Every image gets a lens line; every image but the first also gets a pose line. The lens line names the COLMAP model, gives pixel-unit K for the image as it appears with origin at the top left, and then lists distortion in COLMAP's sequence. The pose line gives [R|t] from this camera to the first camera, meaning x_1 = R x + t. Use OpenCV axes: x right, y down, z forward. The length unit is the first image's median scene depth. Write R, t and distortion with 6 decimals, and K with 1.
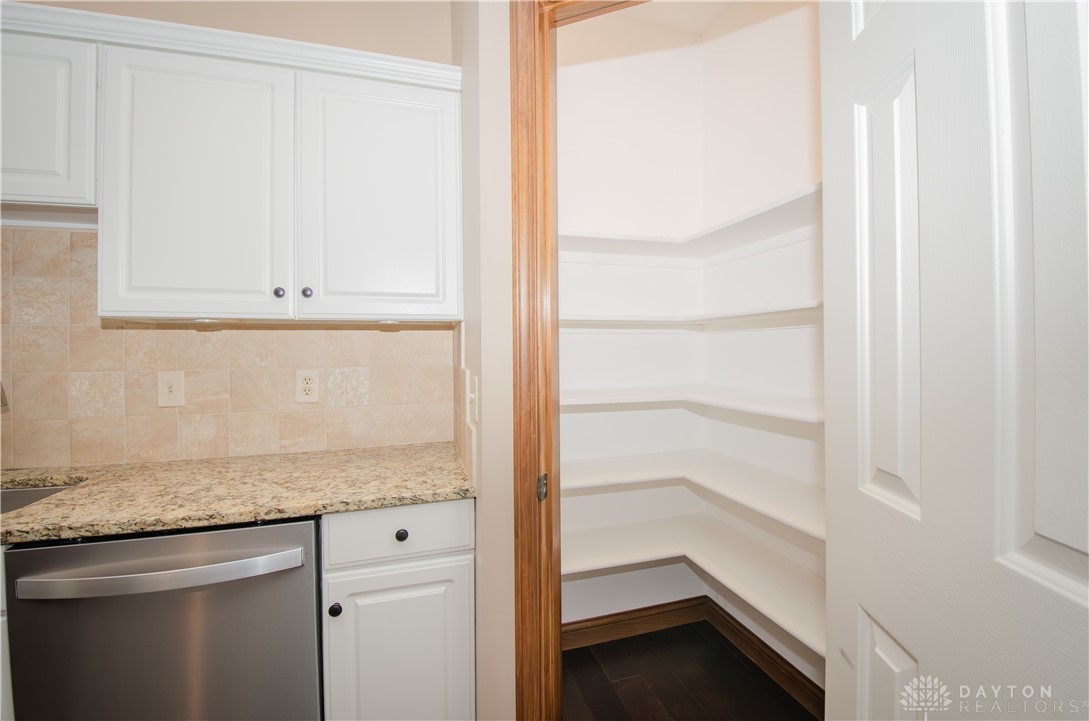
lens RADIAL K [[486.4, 0, 560.0], [0, 486.4, 346.9], [0, 0, 1]] dist [-0.010048, -0.006234]
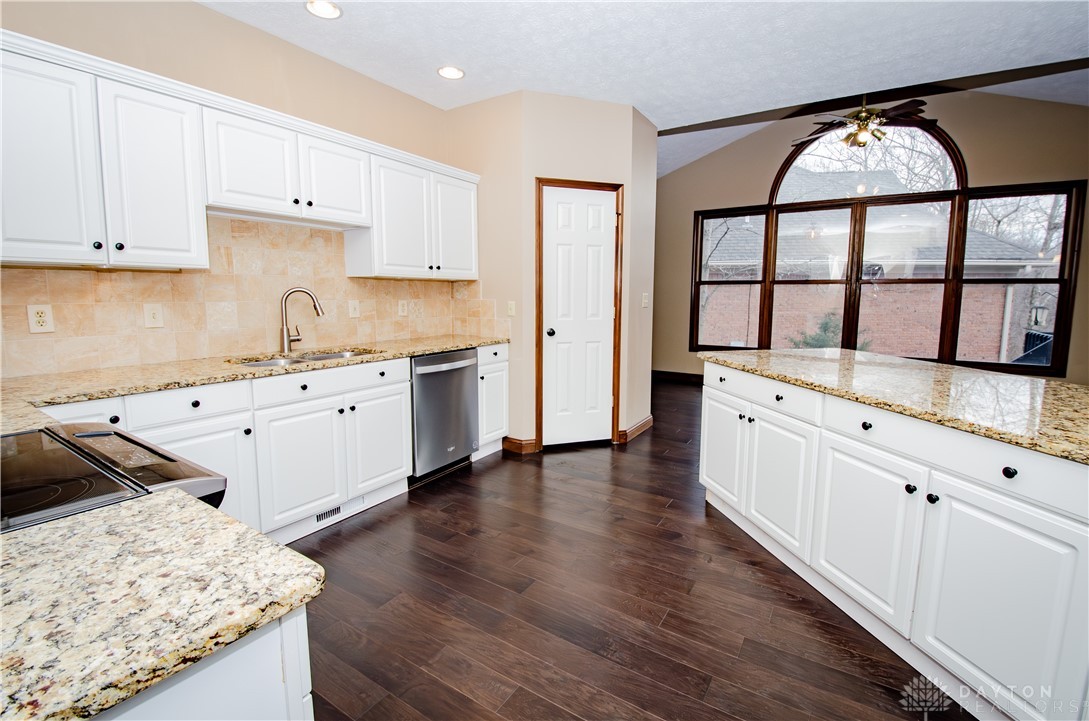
lens RADIAL K [[486.4, 0, 542.4], [0, 486.4, 350.5], [0, 0, 1]] dist [-0.010048, -0.006234]
pose [[0.773211, -0.058866, 0.631411, -1.819995], [-0.009195, 0.994537, 0.103979, 0.048274], [-0.634083, -0.086203, 0.768445, -1.358327]]
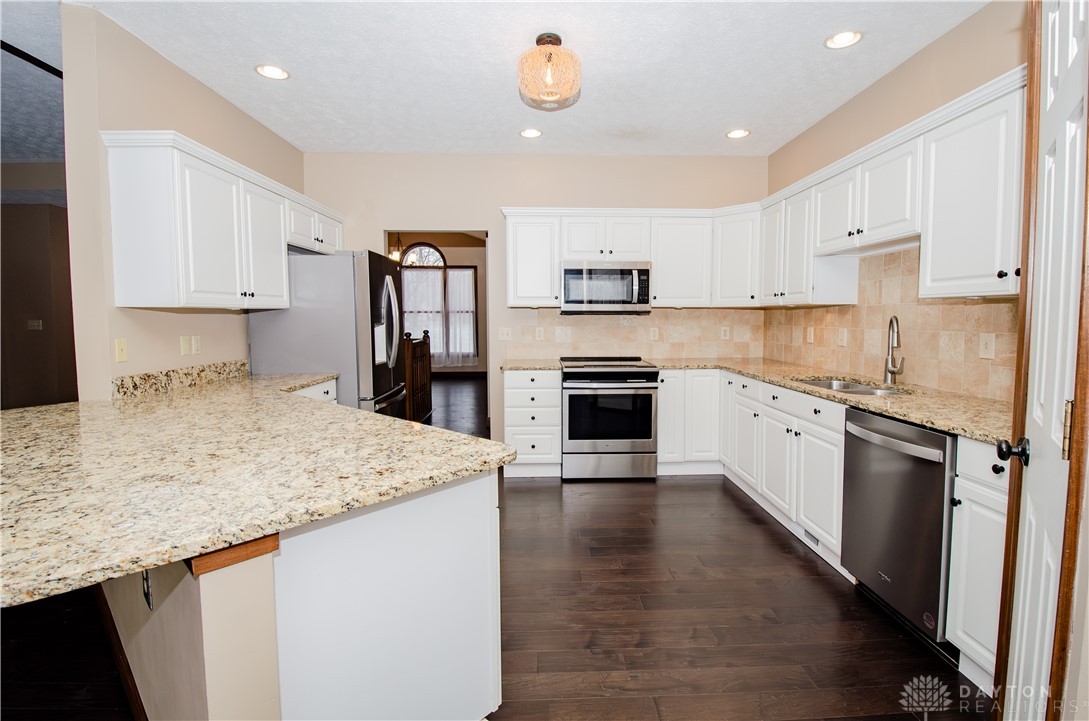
lens RADIAL K [[486.4, 0, 550.8], [0, 486.4, 356.6], [0, 0, 1]] dist [-0.010048, -0.006234]
pose [[-0.271400, 0.087867, -0.958447, 1.041985], [0.008561, 0.996005, 0.088886, -0.019775], [0.962429, 0.015918, -0.271068, 0.197198]]
